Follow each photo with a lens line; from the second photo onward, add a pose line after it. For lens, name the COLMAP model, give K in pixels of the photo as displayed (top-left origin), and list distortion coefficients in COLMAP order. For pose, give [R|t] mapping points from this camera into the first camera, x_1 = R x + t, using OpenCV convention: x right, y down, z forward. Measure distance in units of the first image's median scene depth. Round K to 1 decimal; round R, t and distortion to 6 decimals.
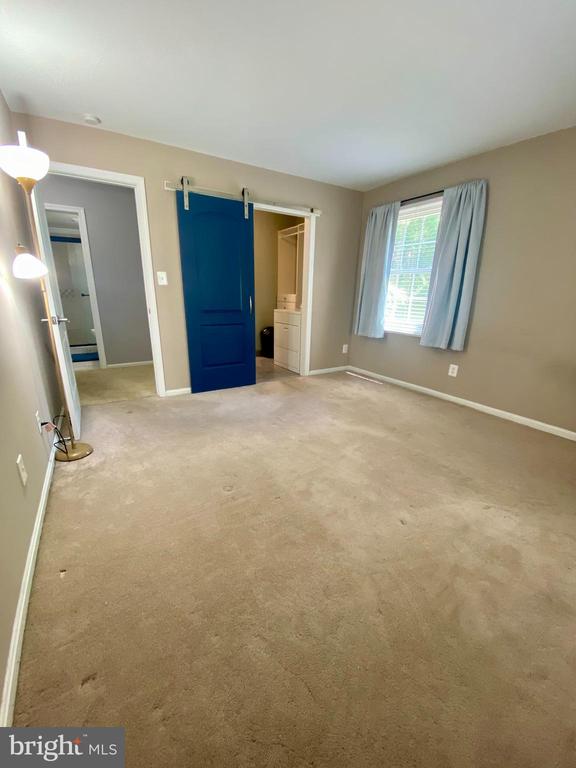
lens RADIAL K [[308.4, 0, 294.3], [0, 308.4, 383.7], [0, 0, 1]] dist [0.000324, -0.000196]
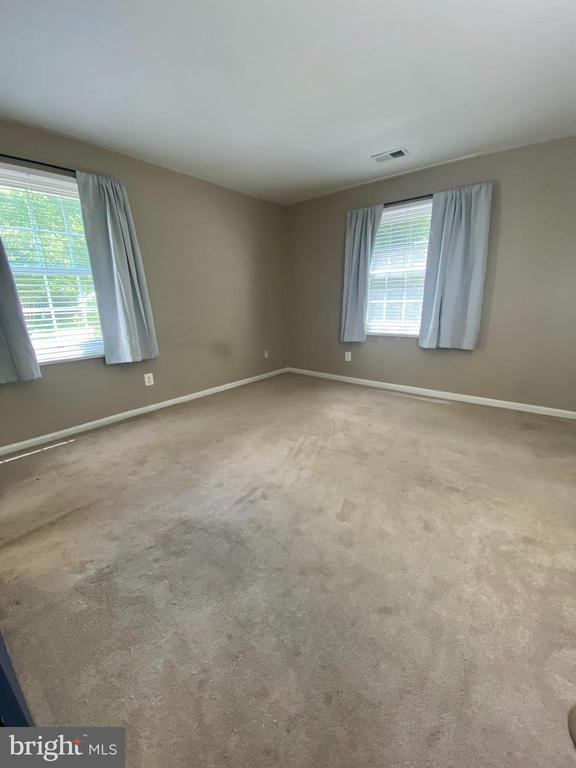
lens RADIAL K [[308.4, 0, 294.3], [0, 308.4, 383.7], [0, 0, 1]] dist [0.000324, -0.000196]
pose [[-0.303506, -0.270767, 0.913548, -0.504879], [0.285069, 0.889054, 0.358215, -0.246075], [-0.909186, 0.369145, -0.192646, 0.776085]]
